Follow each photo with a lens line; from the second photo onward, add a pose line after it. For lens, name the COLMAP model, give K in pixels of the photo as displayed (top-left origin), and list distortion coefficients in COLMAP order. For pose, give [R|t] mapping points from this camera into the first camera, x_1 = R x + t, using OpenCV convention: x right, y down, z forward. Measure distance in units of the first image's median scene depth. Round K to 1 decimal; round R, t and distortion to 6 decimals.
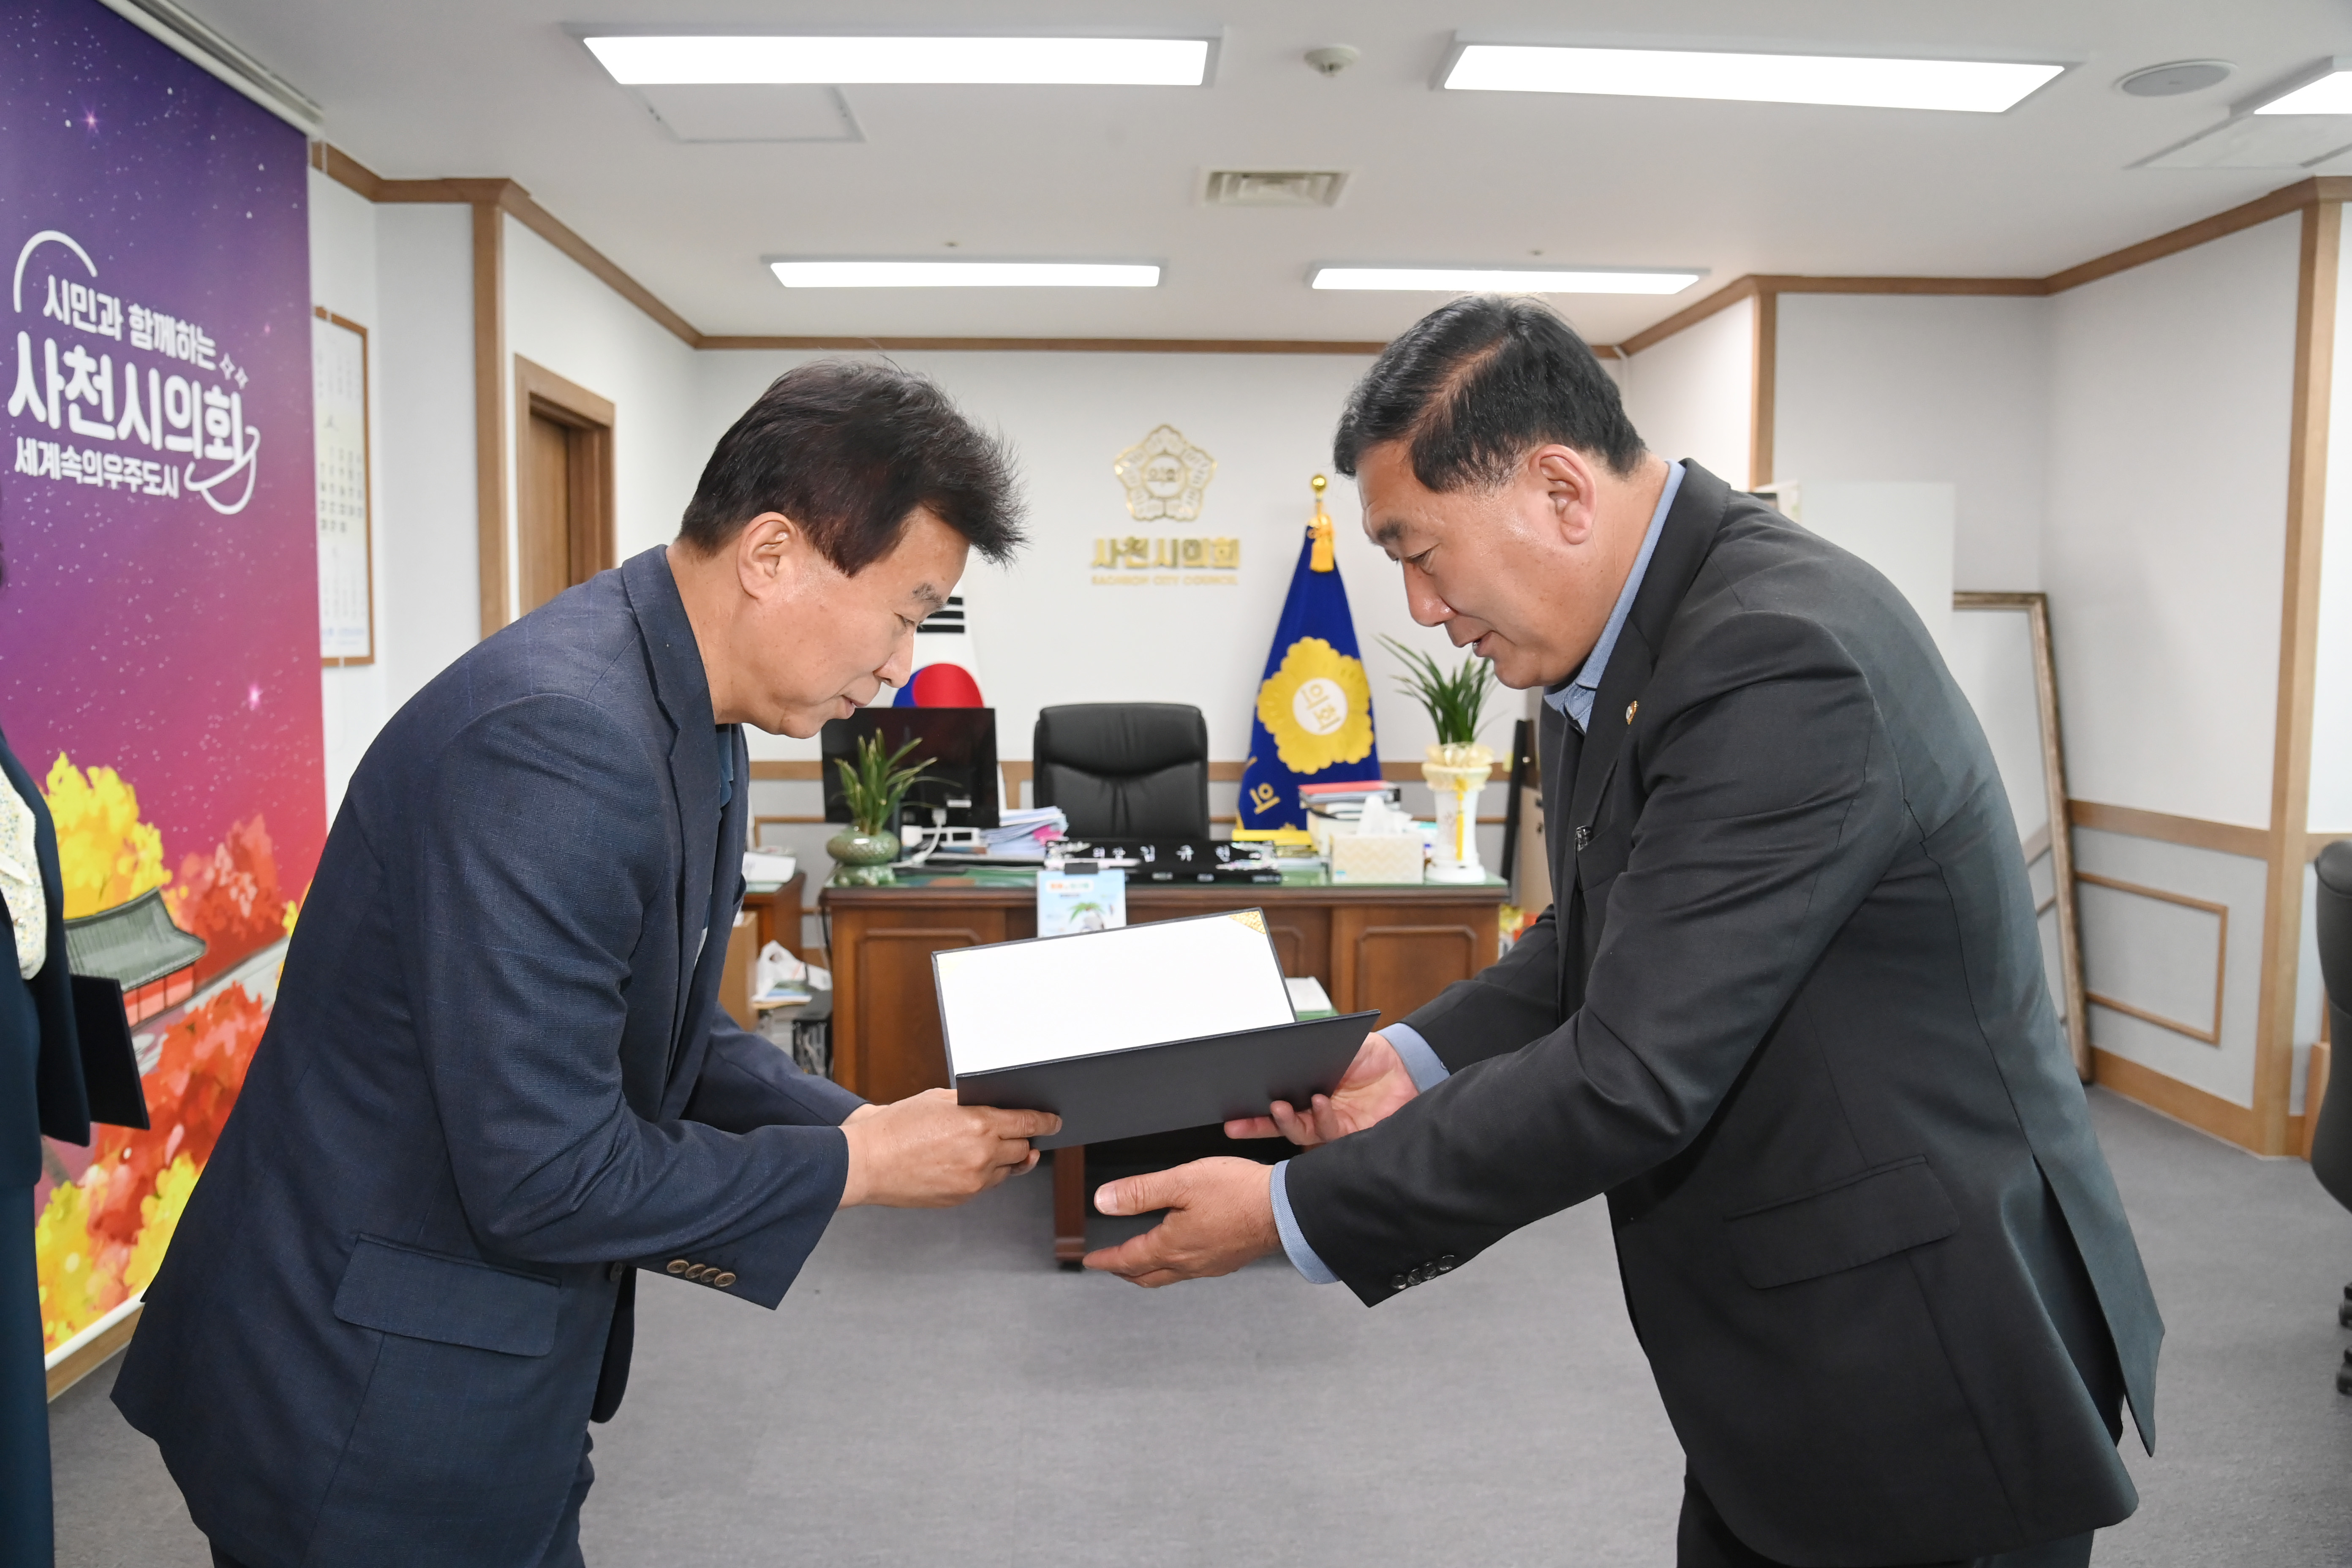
lens RADIAL K [[1709.9, 0, 1167.5], [0, 1709.9, 792.2], [0, 0, 1]] dist [-0.093261, 0.072196]
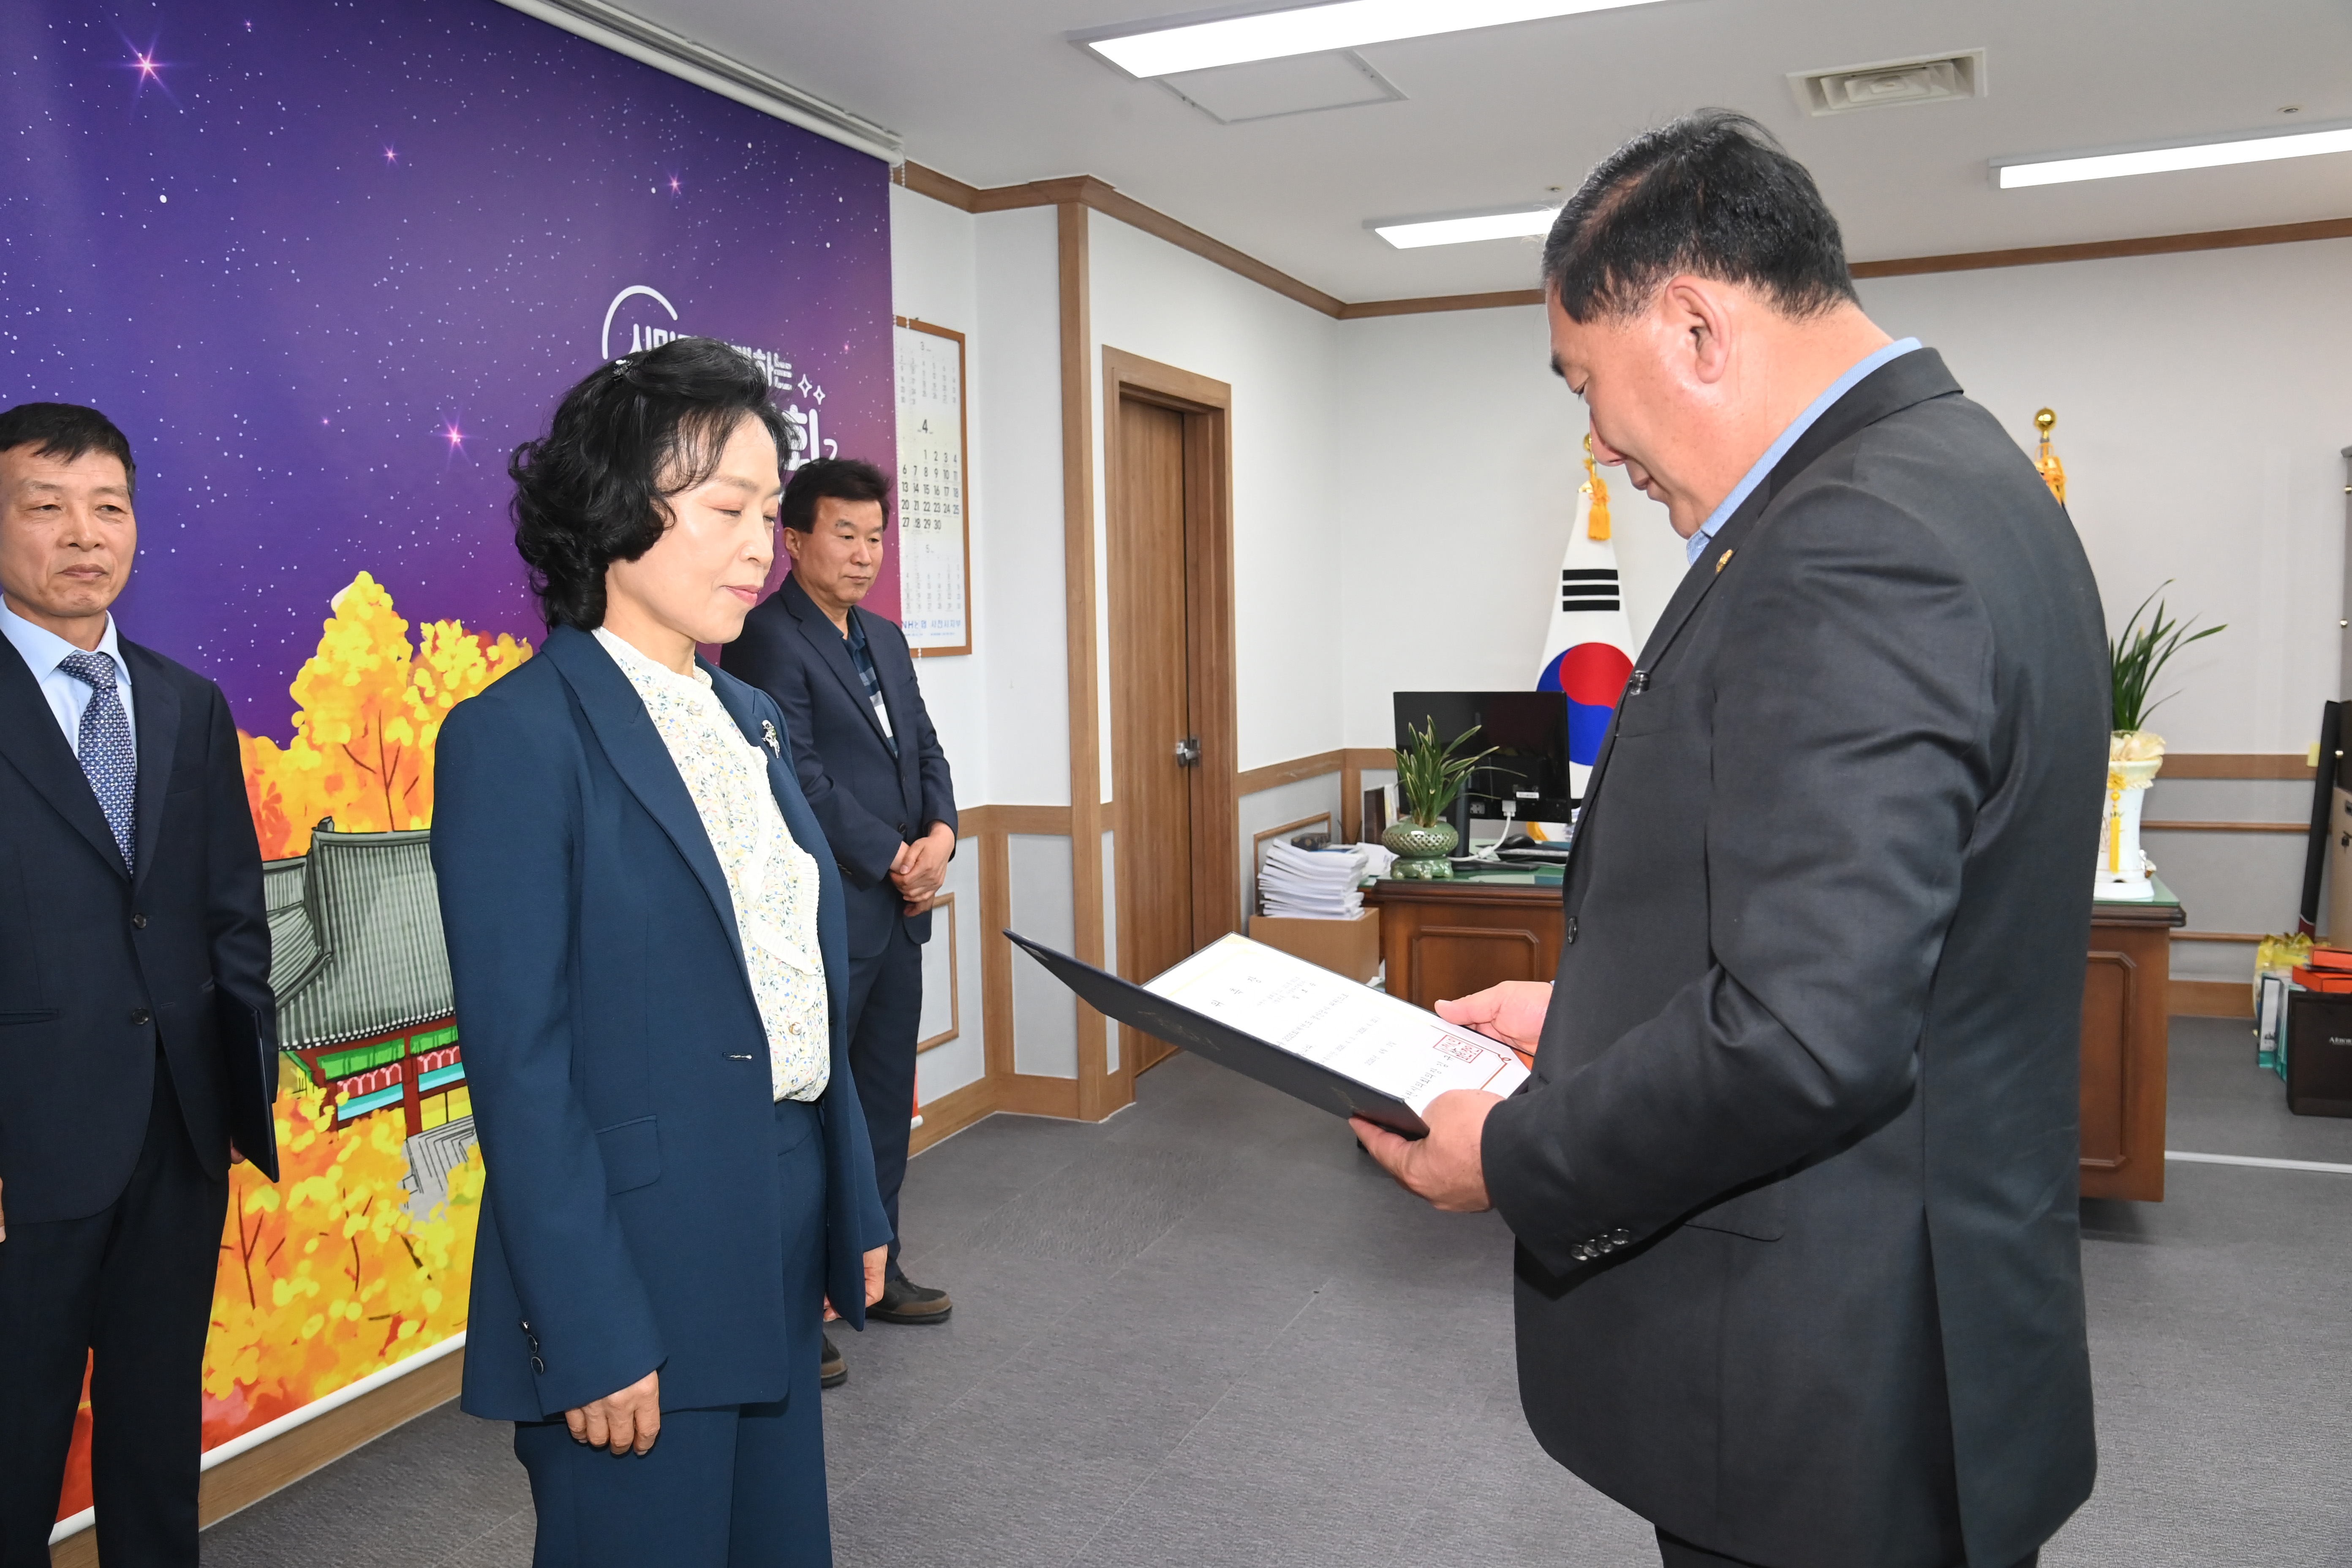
lens RADIAL K [[1907.4, 0, 1176.0], [0, 1907.4, 784.0], [0, 0, 1]] dist [-0.075153, 0.107760]
pose [[0.906375, 0.012079, -0.422302, 0.162614], [-0.012687, 0.999919, 0.001371, 0.001804], [0.422284, 0.004115, 0.906454, -0.024296]]
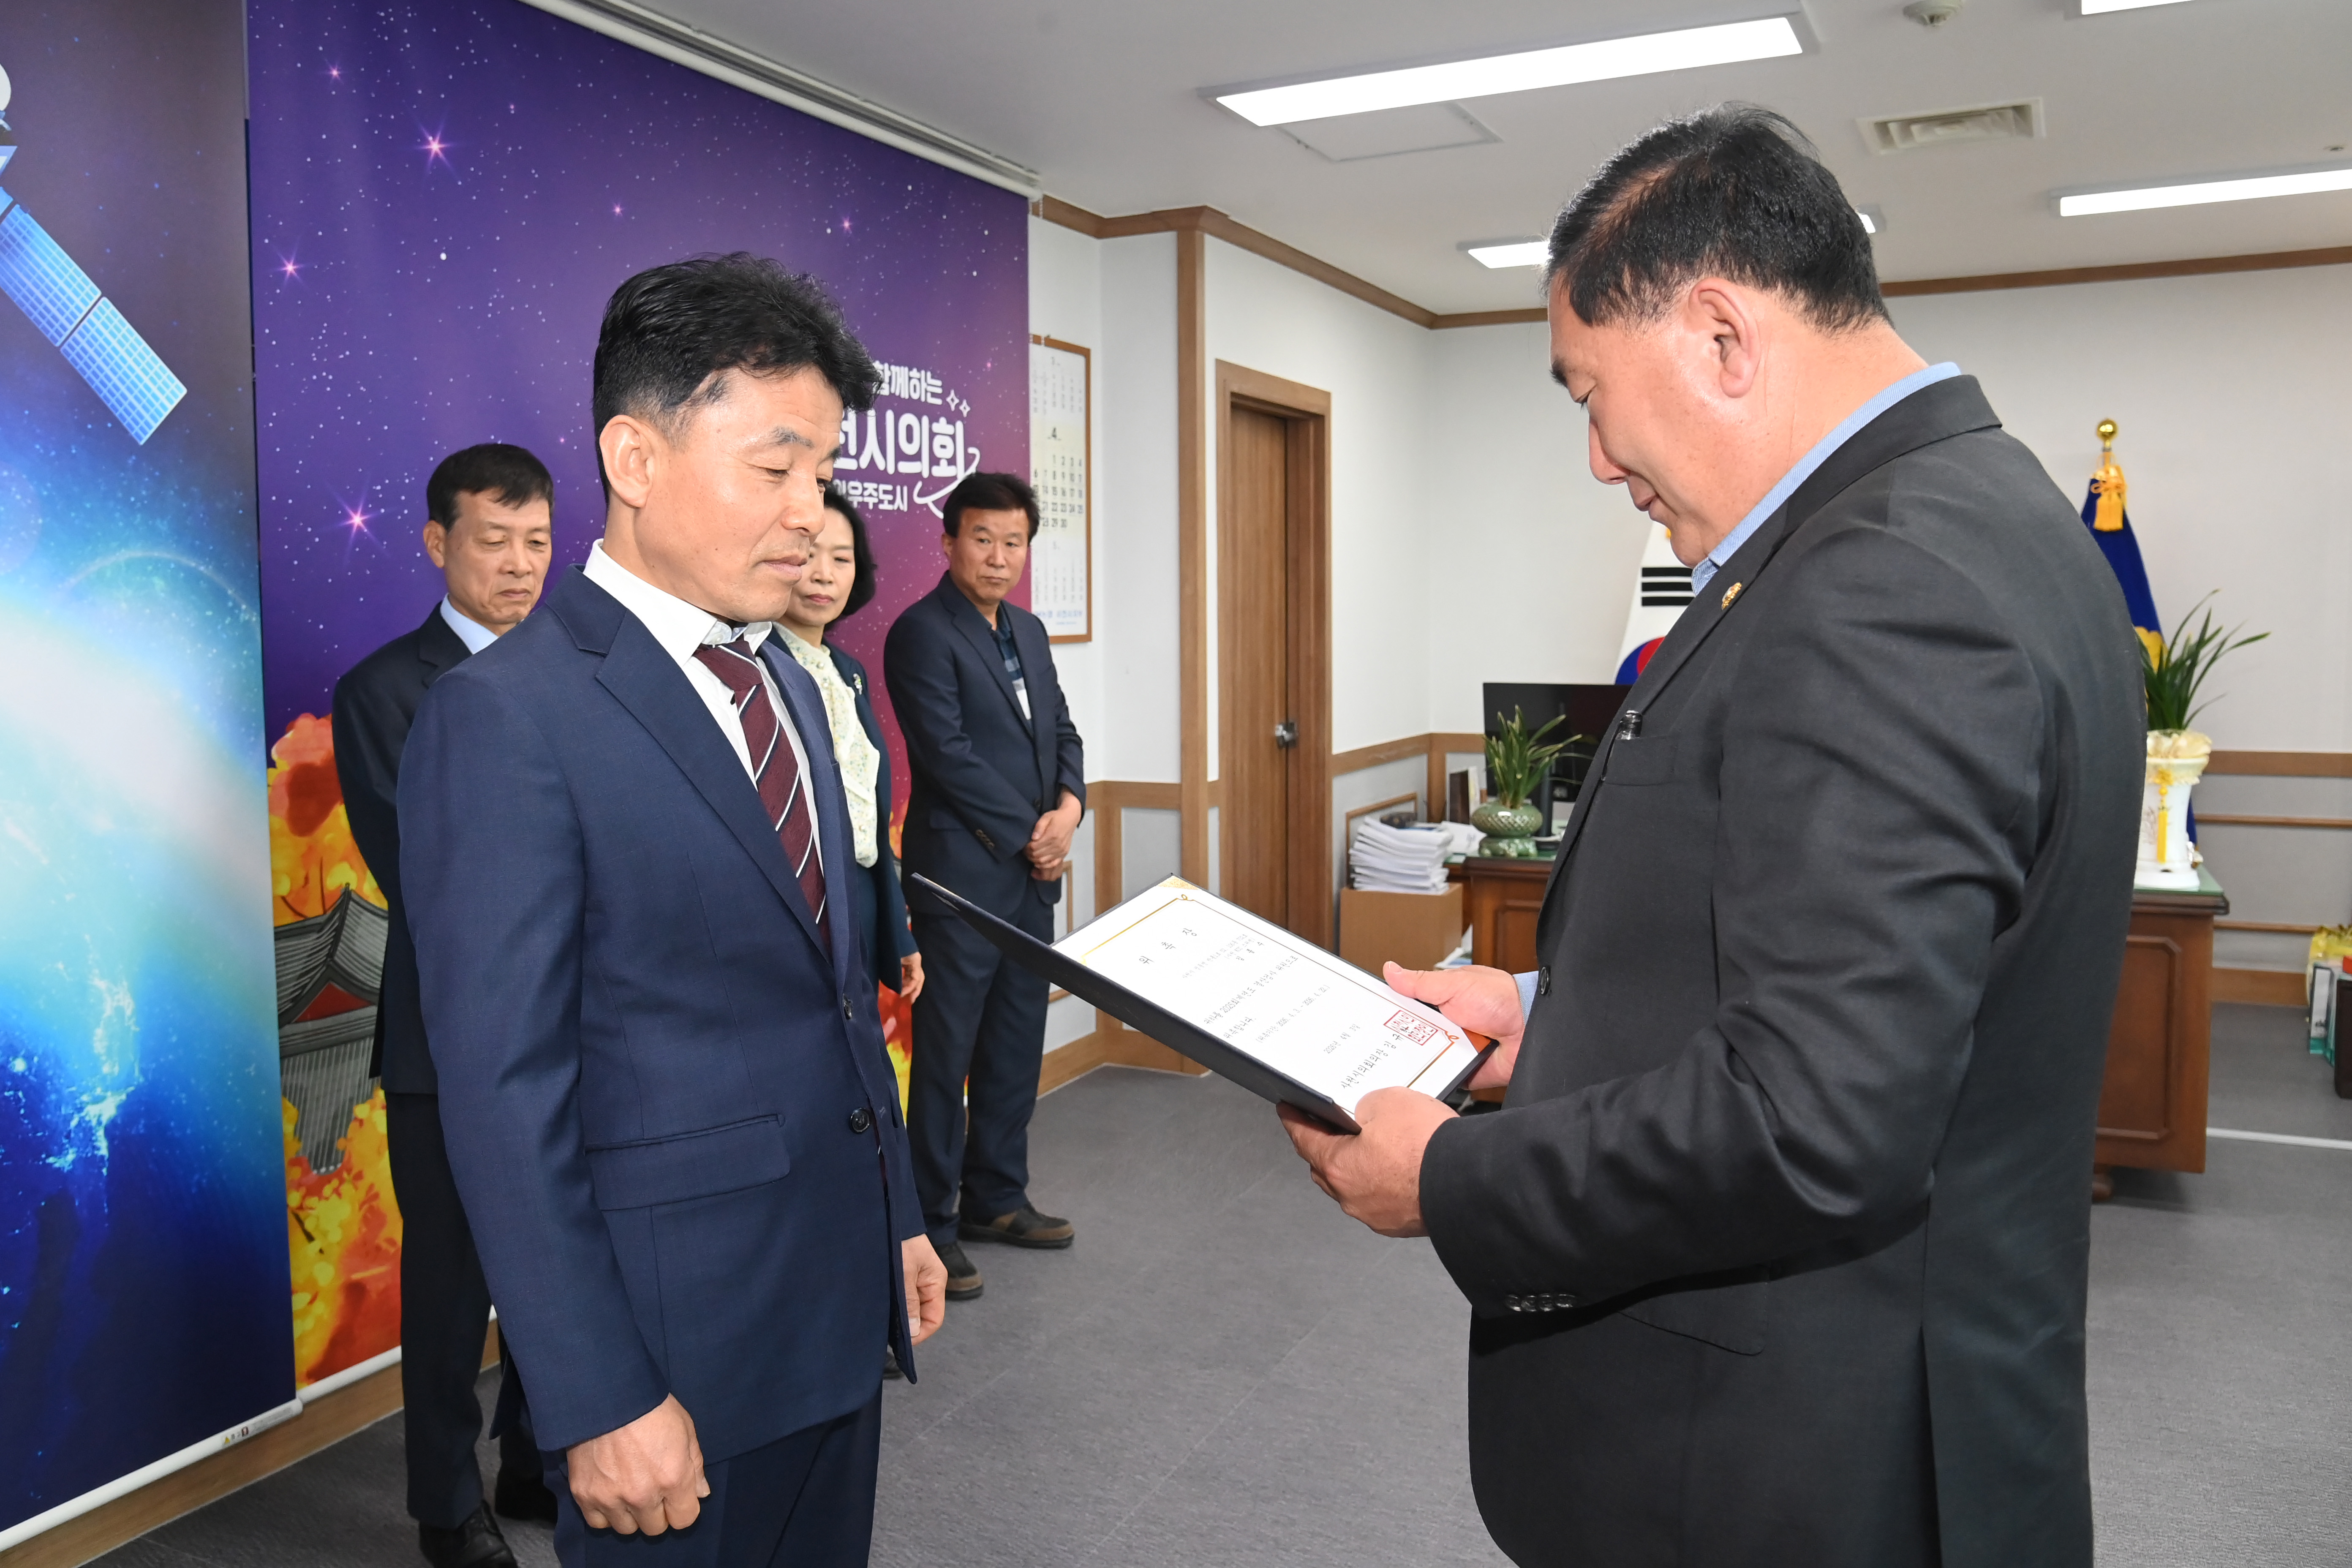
lens RADIAL K [[1853.3, 0, 1103.6], [0, 1853.3, 728.5], [0, 0, 1]] dist [-0.105051, 0.086211]
pose [[0.868827, 0.019350, -0.494738, 0.176267], [-0.030034, 0.999456, -0.013654, -0.000337], [0.494204, 0.026722, 0.868935, -0.096309]]
